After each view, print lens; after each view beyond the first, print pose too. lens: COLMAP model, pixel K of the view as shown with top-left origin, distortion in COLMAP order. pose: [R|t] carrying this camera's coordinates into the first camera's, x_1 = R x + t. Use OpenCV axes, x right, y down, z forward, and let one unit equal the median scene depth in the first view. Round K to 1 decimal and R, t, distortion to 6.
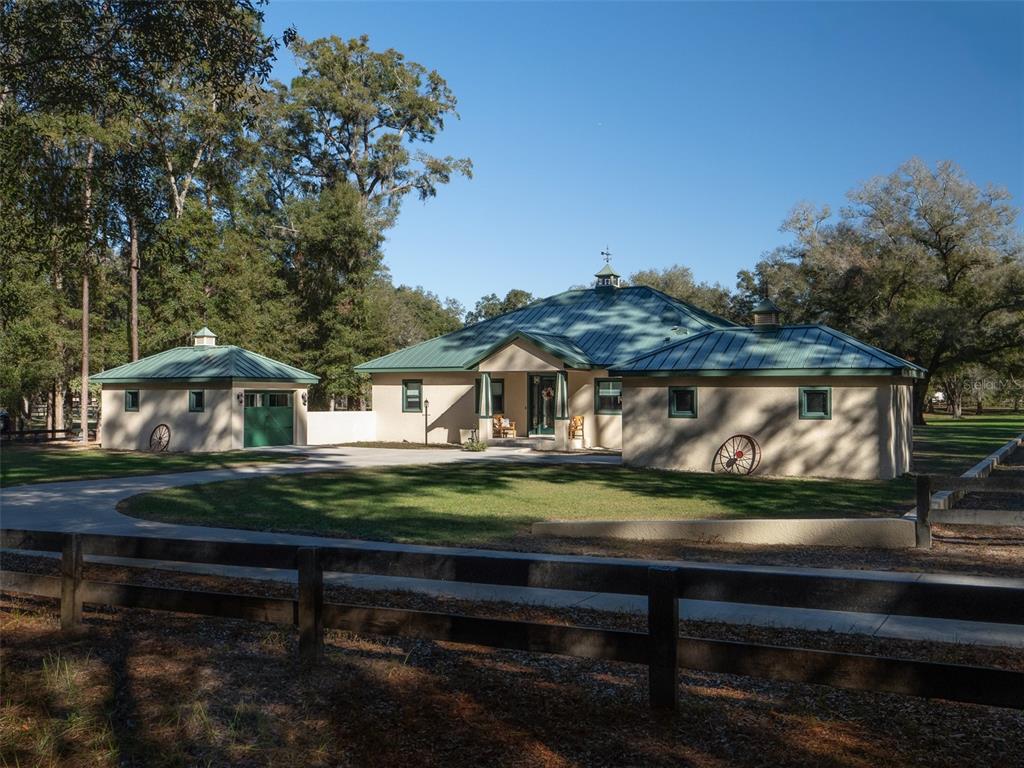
lens RADIAL K [[1021.2, 0, 512.0], [0, 1021.2, 384.0], [0, 0, 1]] dist [0.008705, 0.128156]
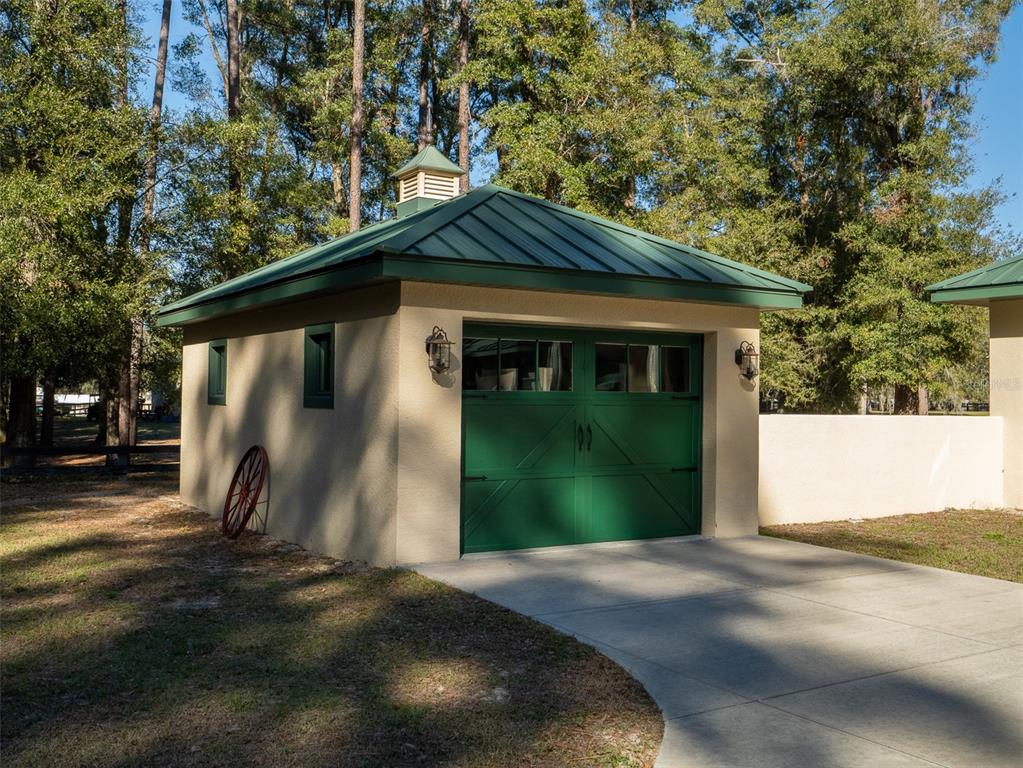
lens RADIAL K [[779.1, 0, 511.5], [0, 779.1, 384.0], [0, 0, 1]] dist [0.001305, 0.002793]
pose [[0.825319, -0.003187, -0.564658, -0.100829], [-0.002238, 0.999958, -0.008914, 0.014831], [0.564663, 0.008621, 0.825277, 0.579045]]
